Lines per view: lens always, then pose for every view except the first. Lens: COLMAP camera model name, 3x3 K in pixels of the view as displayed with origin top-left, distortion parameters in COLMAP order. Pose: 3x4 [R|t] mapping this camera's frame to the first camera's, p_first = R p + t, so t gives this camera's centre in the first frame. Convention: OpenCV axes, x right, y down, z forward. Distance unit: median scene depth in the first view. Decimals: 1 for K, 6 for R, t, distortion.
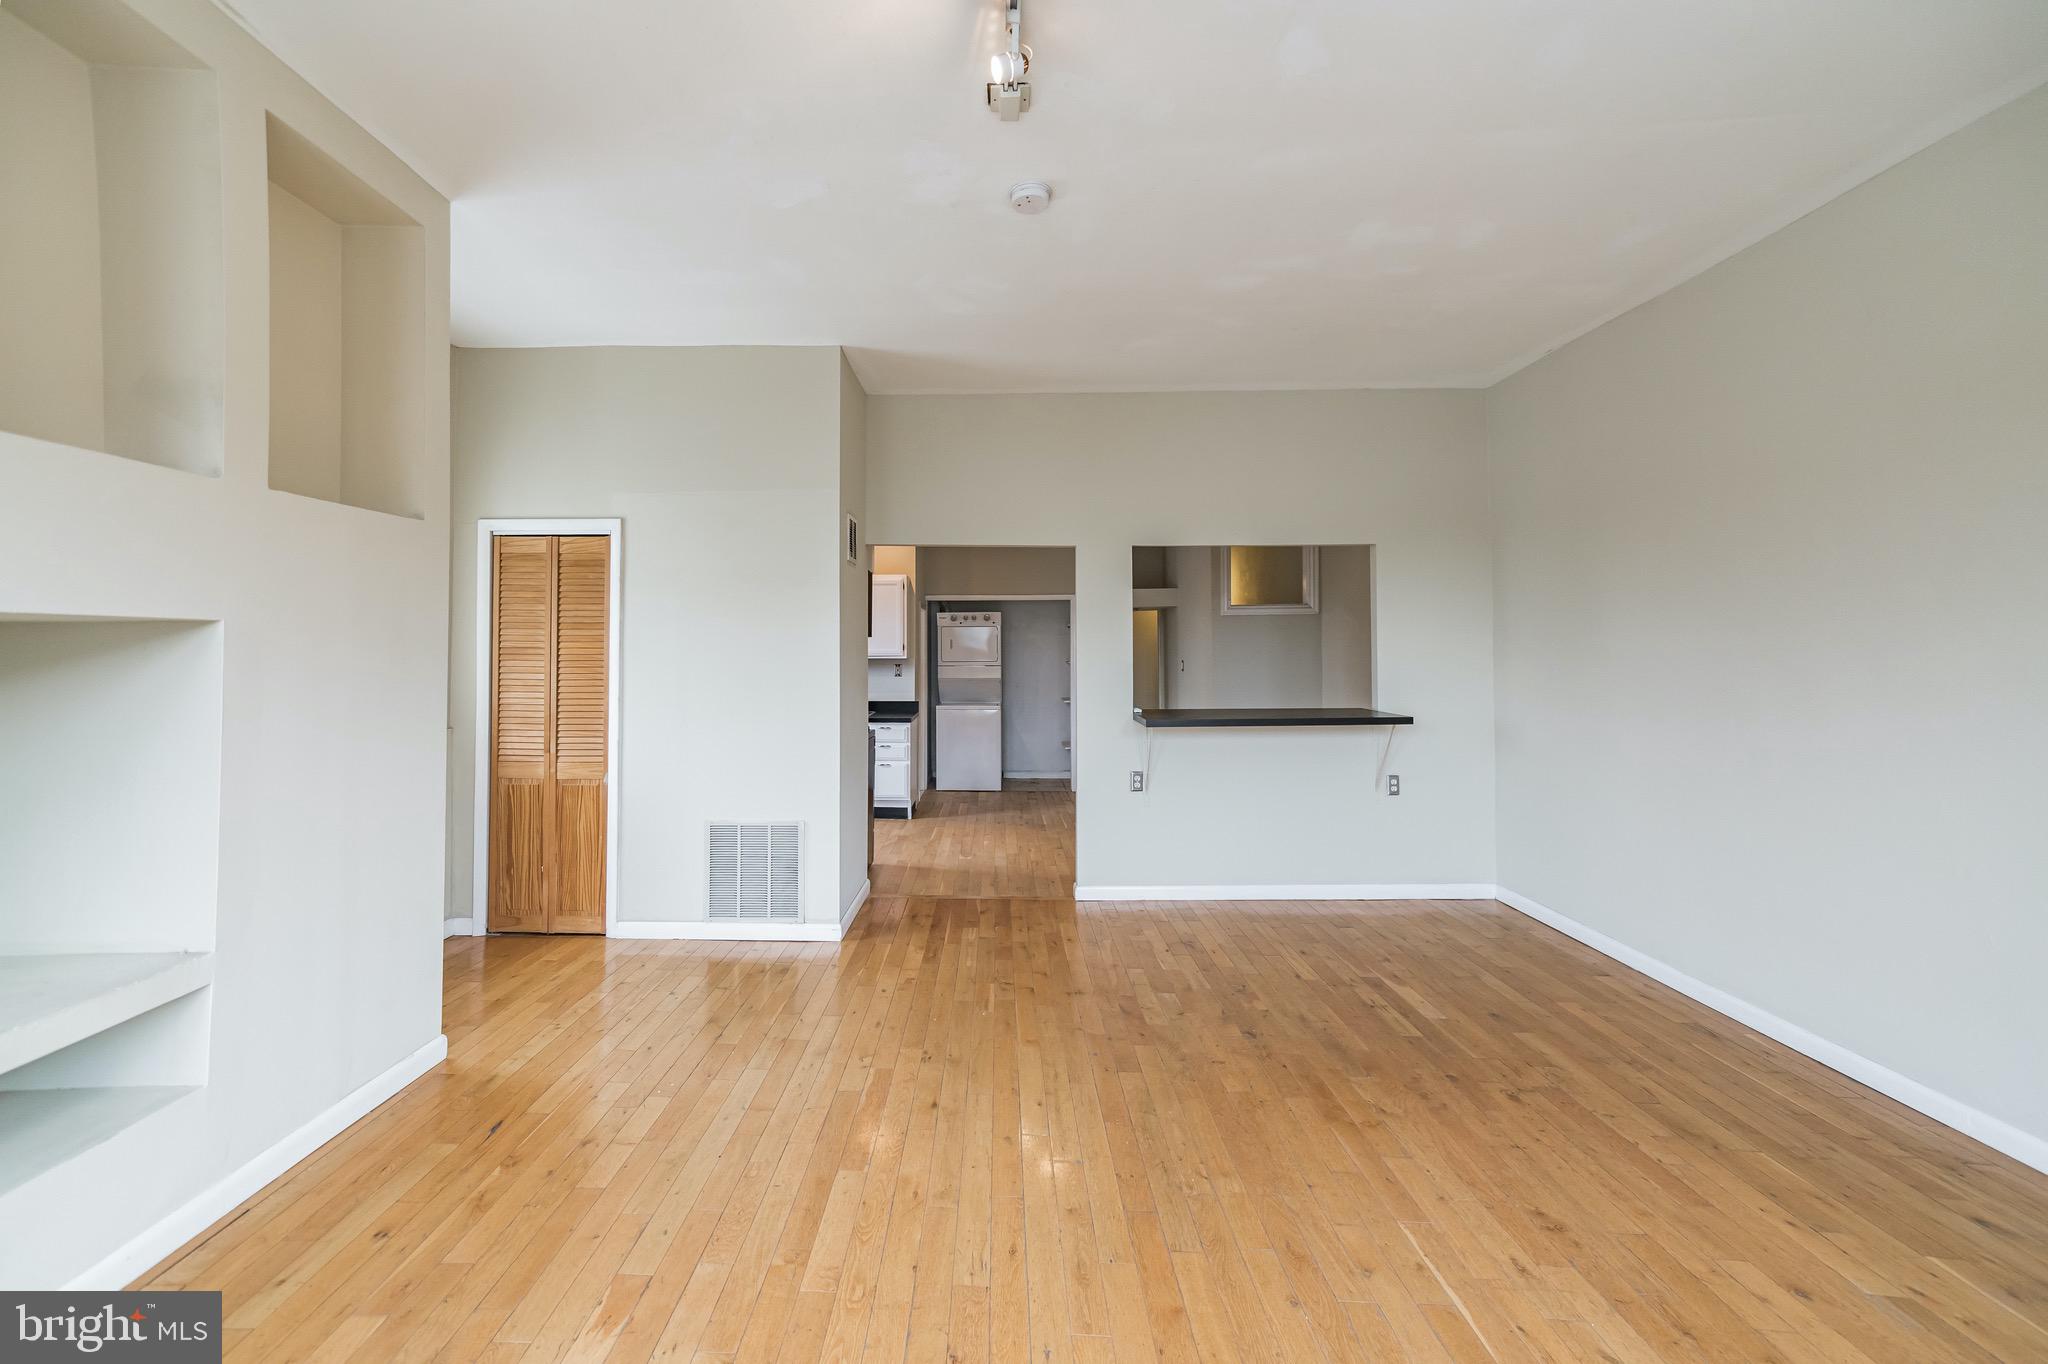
lens RADIAL K [[835.6, 0, 973.7], [0, 835.6, 628.6], [0, 0, 1]] dist [-0.004466, 0.011499]
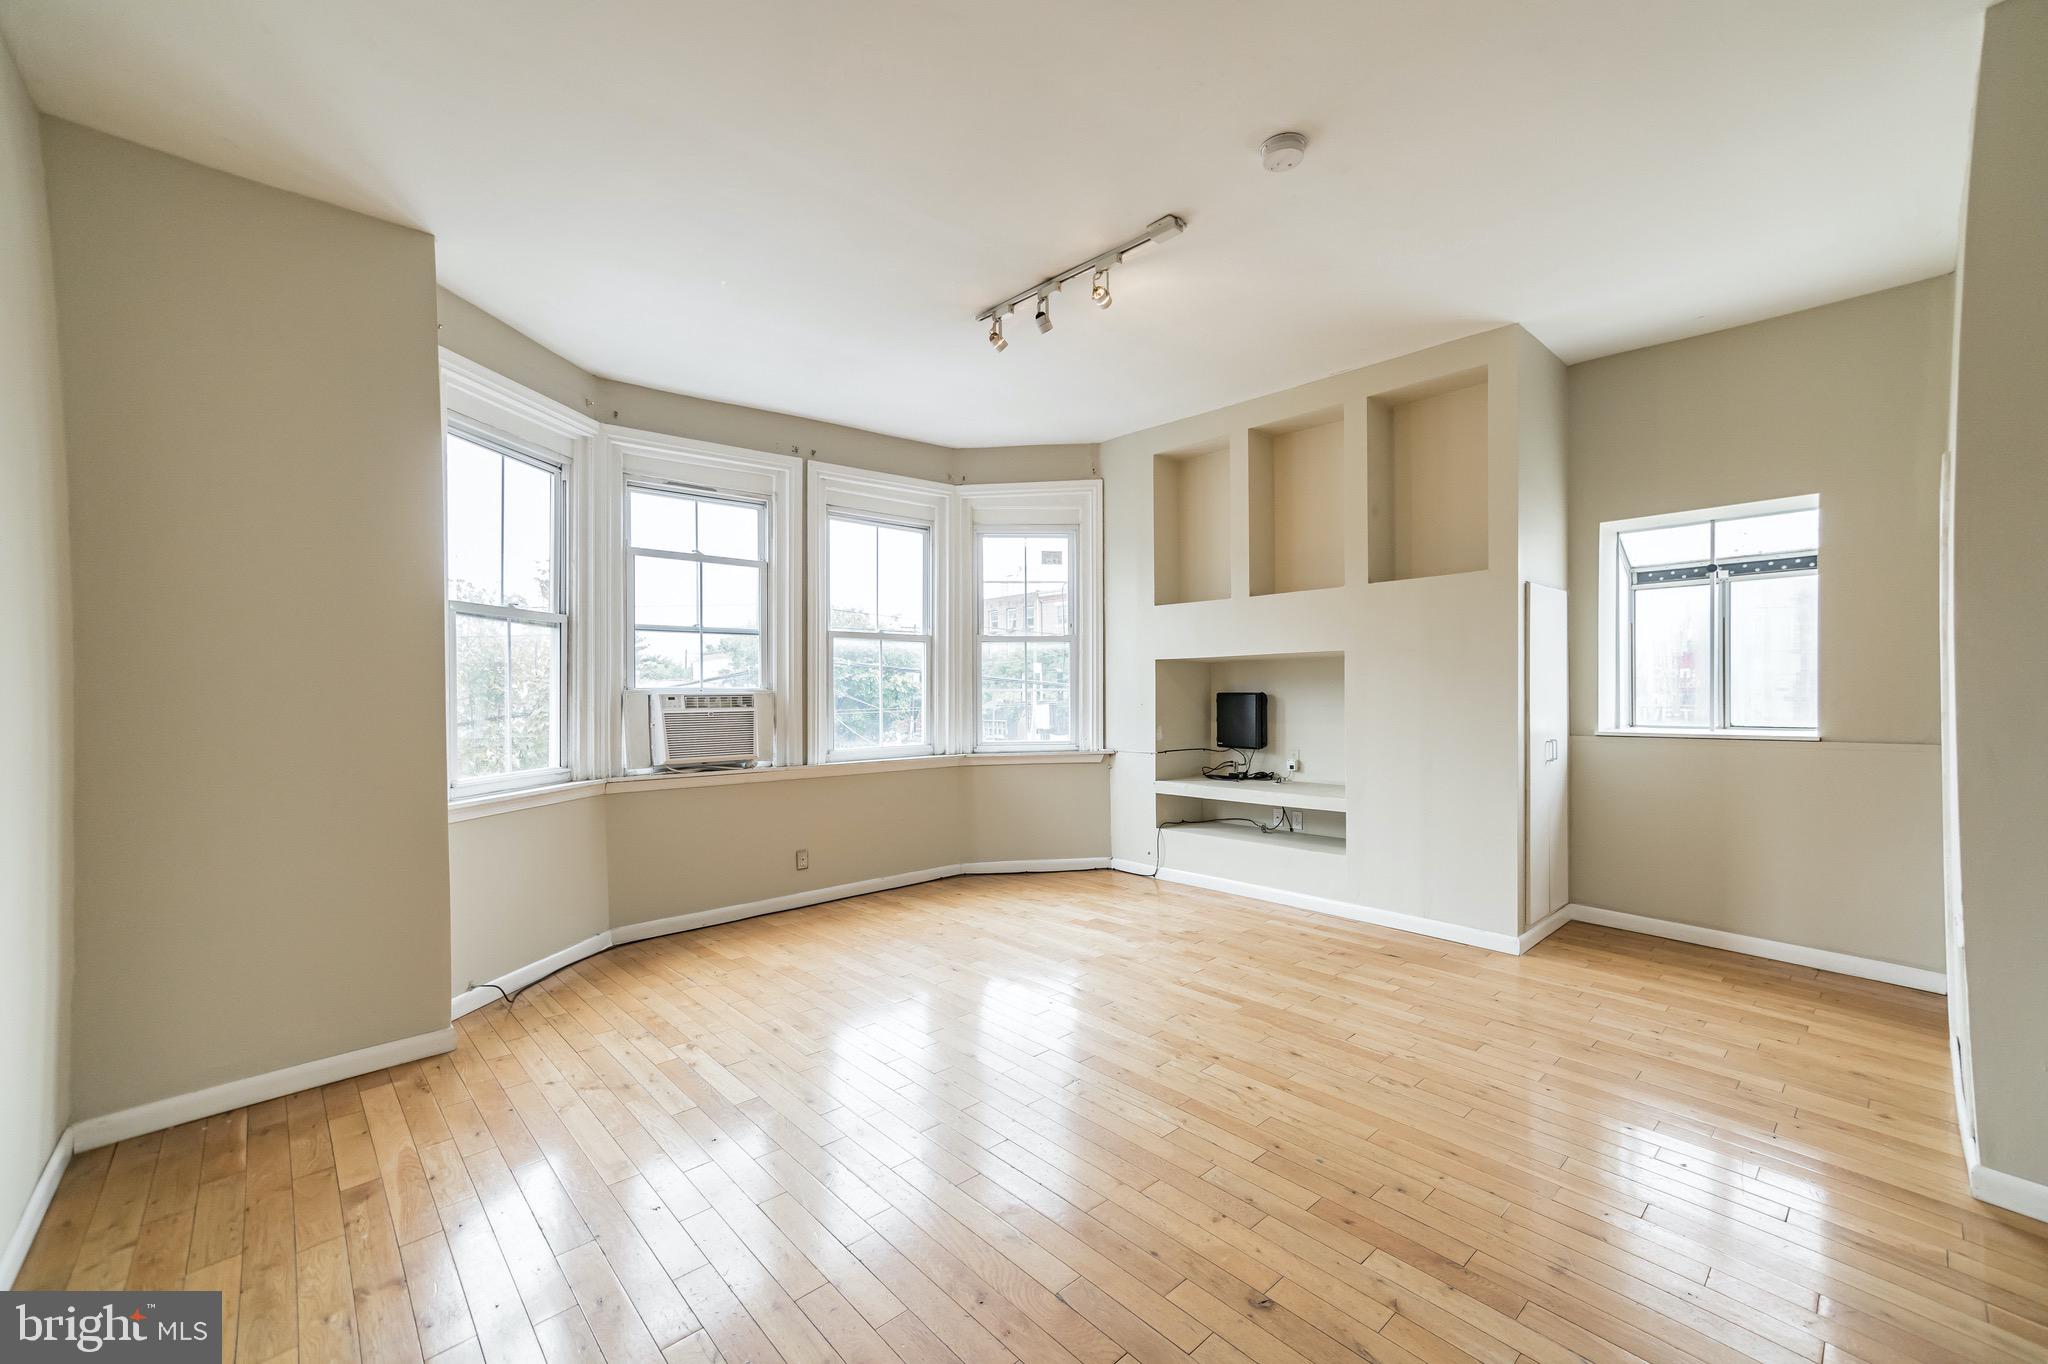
lens RADIAL K [[835.6, 0, 1020.3], [0, 835.6, 695.2], [0, 0, 1]] dist [-0.004466, 0.011499]
pose [[-0.707335, 0.013190, -0.706756, 0.615575], [0.031418, 0.999424, -0.012792, 0.052987], [0.706180, -0.031253, -0.707342, 0.947360]]
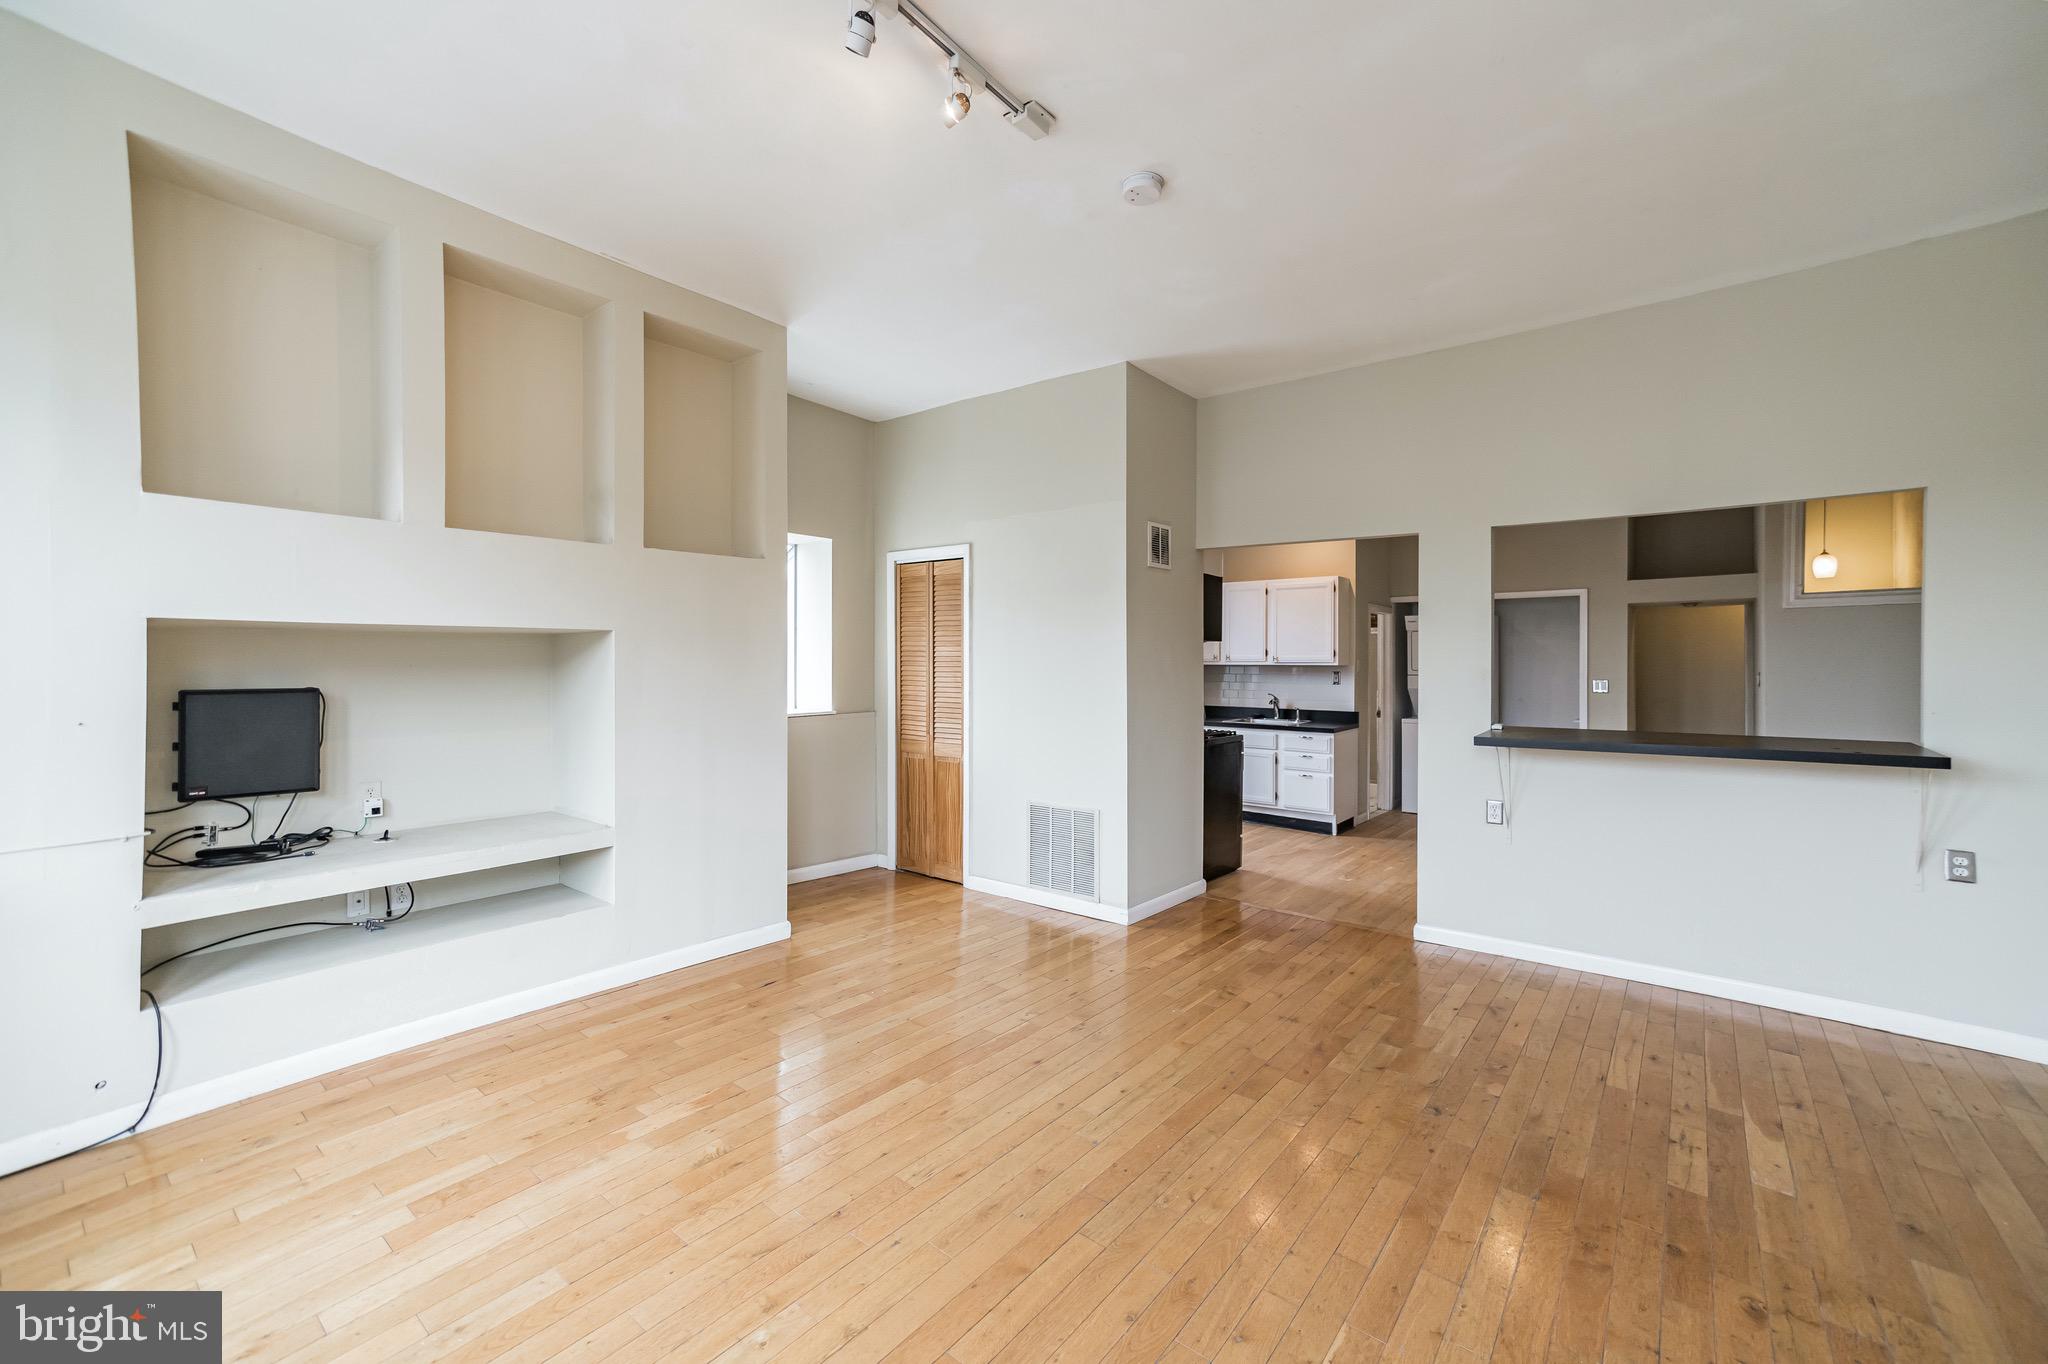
lens RADIAL K [[835.6, 0, 1026.2], [0, 835.6, 661.6], [0, 0, 1]] dist [-0.004466, 0.011499]
pose [[0.805660, 0.005789, -0.592349, 0.358946], [0.011076, 0.999630, 0.024834, 0.009362], [0.592274, -0.026568, 0.805298, 0.072543]]
